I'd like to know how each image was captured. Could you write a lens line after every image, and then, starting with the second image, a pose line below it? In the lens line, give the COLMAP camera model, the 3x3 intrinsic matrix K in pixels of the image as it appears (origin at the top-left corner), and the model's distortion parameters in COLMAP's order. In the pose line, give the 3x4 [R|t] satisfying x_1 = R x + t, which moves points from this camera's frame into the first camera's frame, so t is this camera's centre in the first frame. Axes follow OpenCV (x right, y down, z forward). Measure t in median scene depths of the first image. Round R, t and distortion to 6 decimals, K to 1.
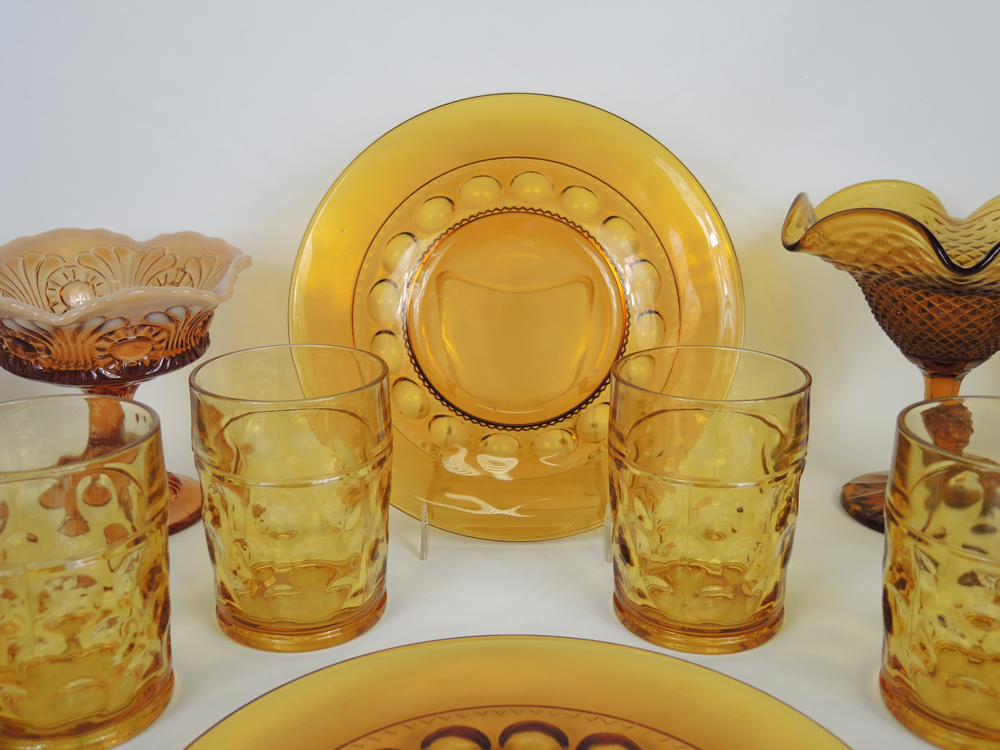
lens RADIAL K [[1227.1, 0, 499.1], [0, 1227.1, 368.0], [0, 0, 1]] dist [0.026342, 0.000000]
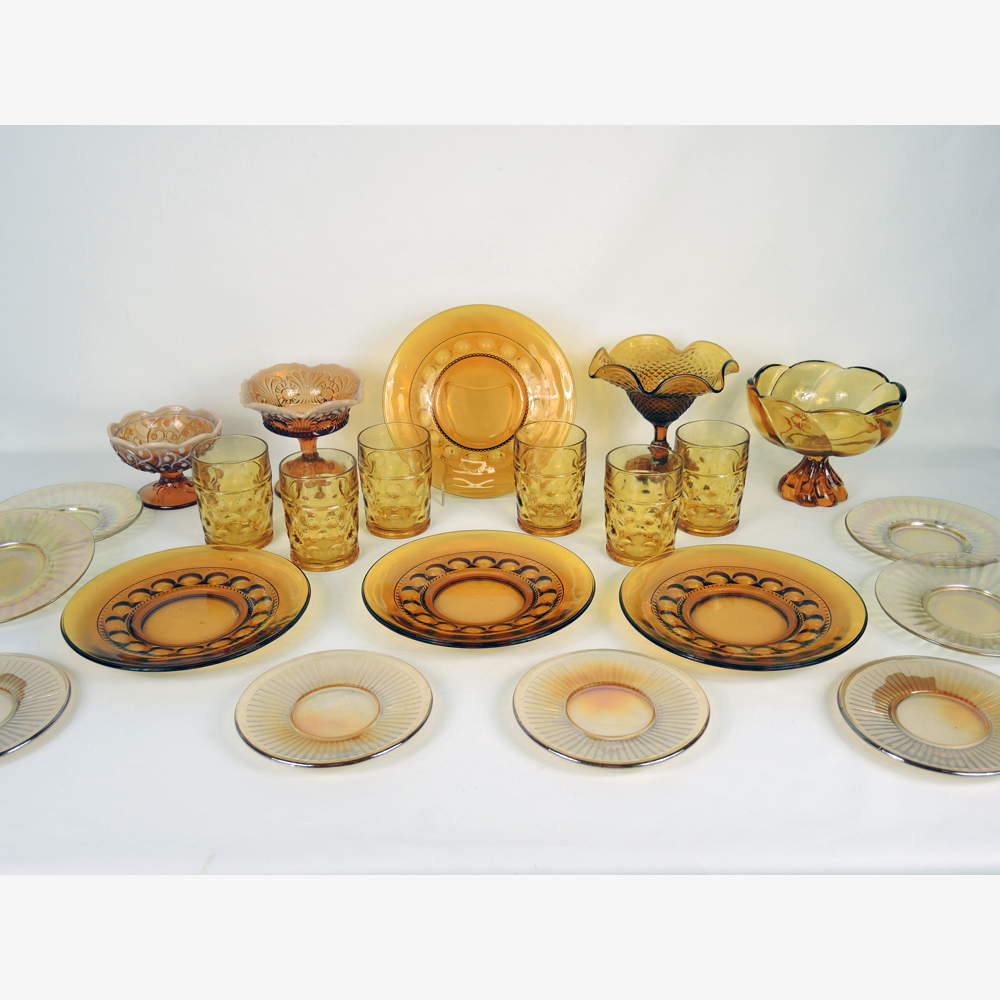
lens RADIAL K [[1181.2, 0, 498.3], [0, 1181.2, 500.9], [0, 0, 1]] dist [0.031048, 0.000000]
pose [[0.999814, -0.015174, 0.011916, 0.022533], [0.013308, 0.989565, 0.143471, -0.206985], [-0.013968, -0.143286, 0.989583, -1.445933]]
